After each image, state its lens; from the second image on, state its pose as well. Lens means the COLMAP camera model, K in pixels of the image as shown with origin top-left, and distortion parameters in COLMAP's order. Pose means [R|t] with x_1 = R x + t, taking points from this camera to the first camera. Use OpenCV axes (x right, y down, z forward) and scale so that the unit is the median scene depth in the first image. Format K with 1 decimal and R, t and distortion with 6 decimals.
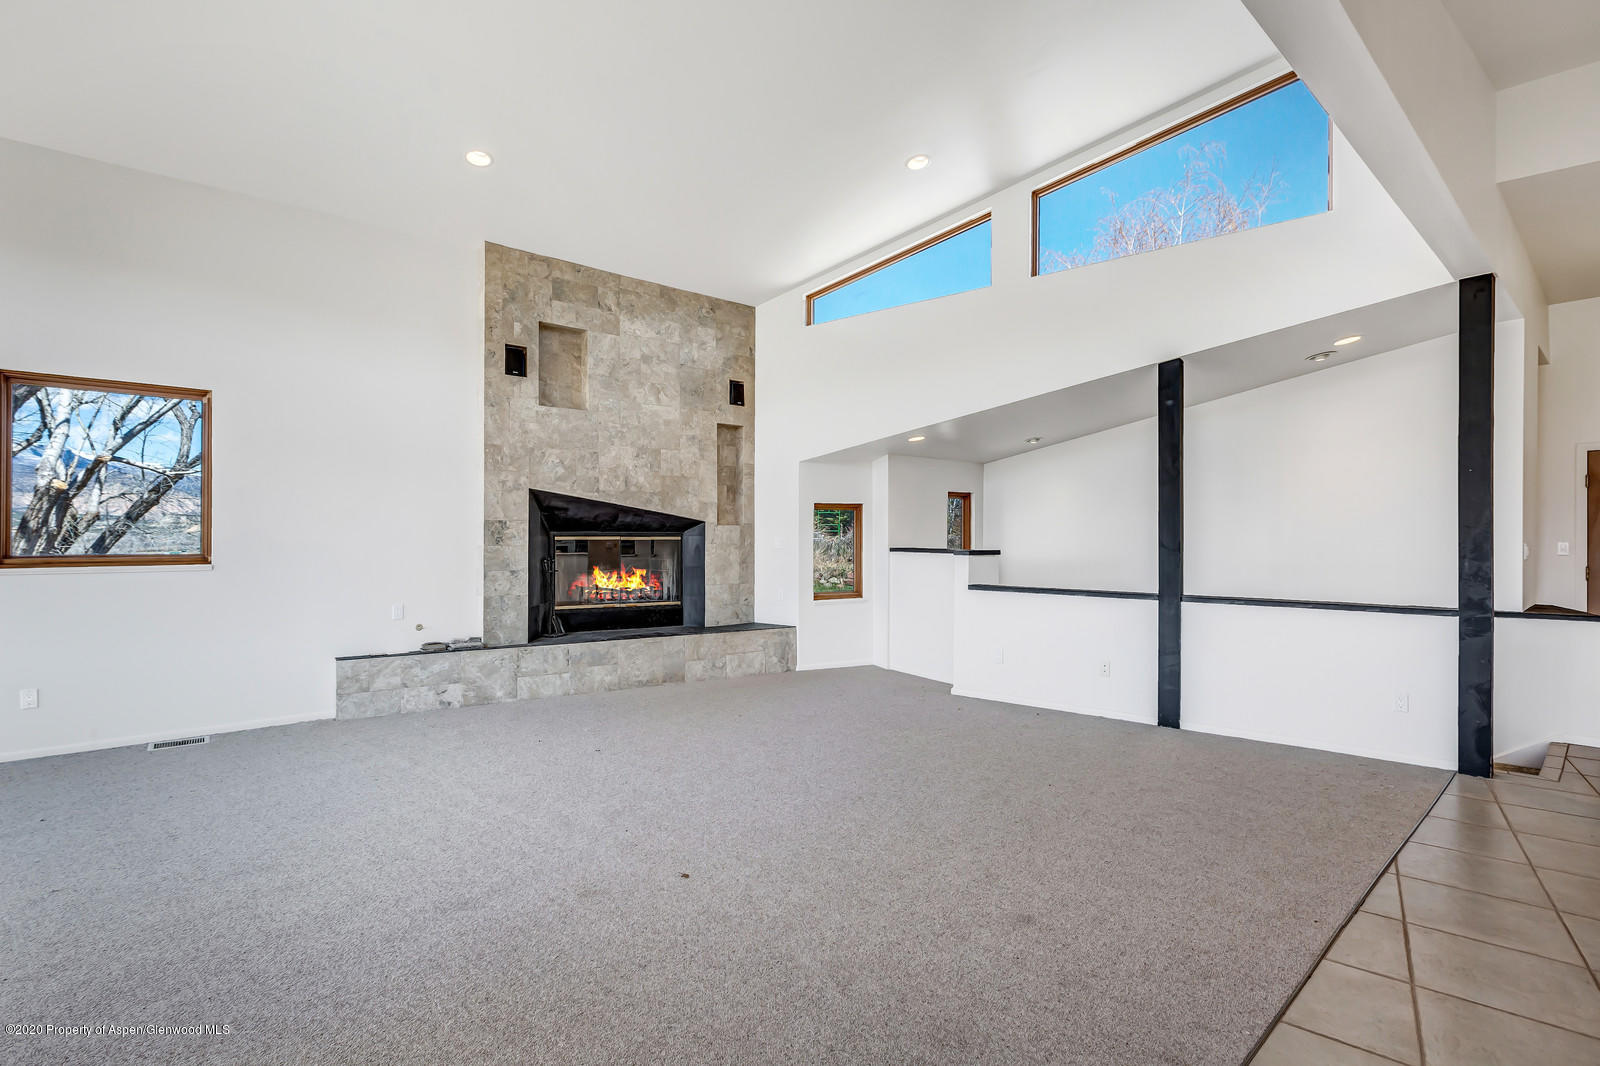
lens RADIAL K [[720.5, 0, 798.7], [0, 720.5, 530.5], [0, 0, 1]] dist [-0.002008, -0.001946]
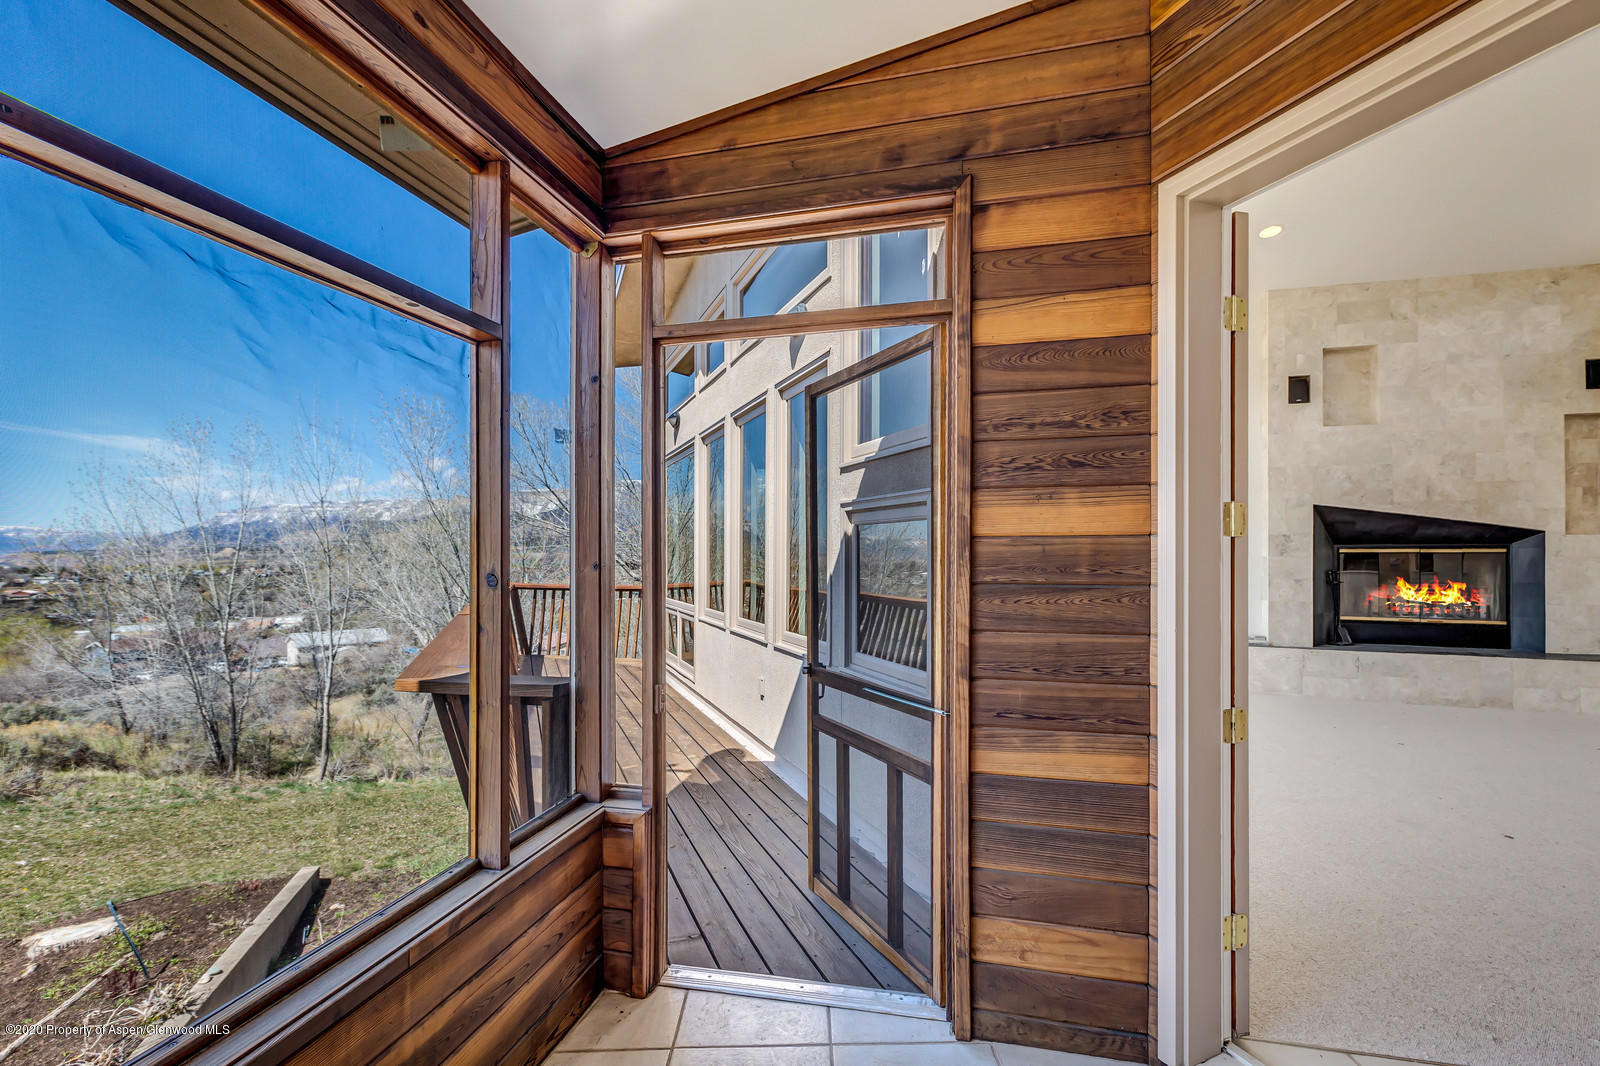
lens RADIAL K [[720.5, 0, 793.4], [0, 720.5, 552.2], [0, 0, 1]] dist [-0.002008, -0.001946]
pose [[0.585078, -0.003450, -0.810970, 0.042565], [0.005782, 0.999983, -0.000083, 0.008676], [0.810957, -0.004640, 0.585088, -0.248079]]
